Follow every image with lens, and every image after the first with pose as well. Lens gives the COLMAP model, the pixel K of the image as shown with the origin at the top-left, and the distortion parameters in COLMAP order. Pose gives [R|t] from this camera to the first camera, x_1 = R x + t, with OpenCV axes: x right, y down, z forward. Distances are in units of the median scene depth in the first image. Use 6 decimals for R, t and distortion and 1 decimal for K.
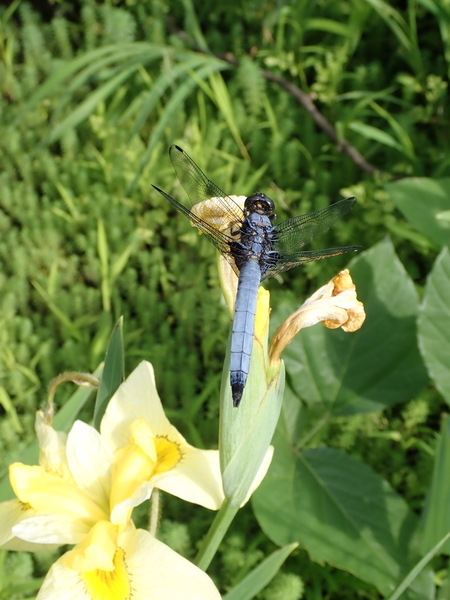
lens RADIAL K [[737.0, 0, 225.0], [0, 737.0, 300.0], [0, 0, 1]] dist [0.025237, 0.025635]
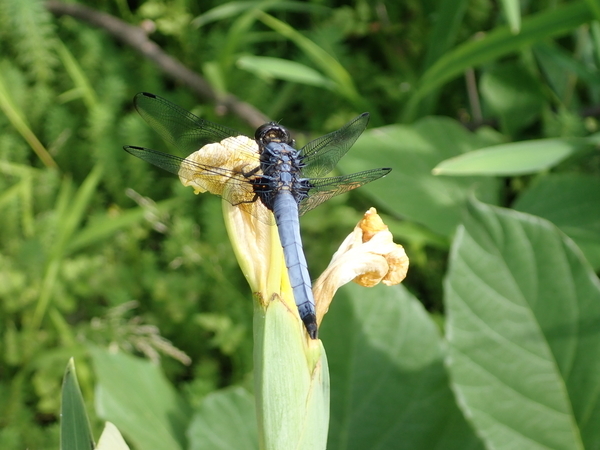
lens RADIAL K [[1595.5, 0, 300.0], [0, 1595.5, 225.0], [0, 0, 1]] dist [-1.385964, 23.107652]
pose [[0.956033, -0.210454, 0.204232, -0.064963], [0.237944, 0.963746, -0.120732, 0.041206], [-0.171419, 0.164019, 0.971449, -0.156485]]
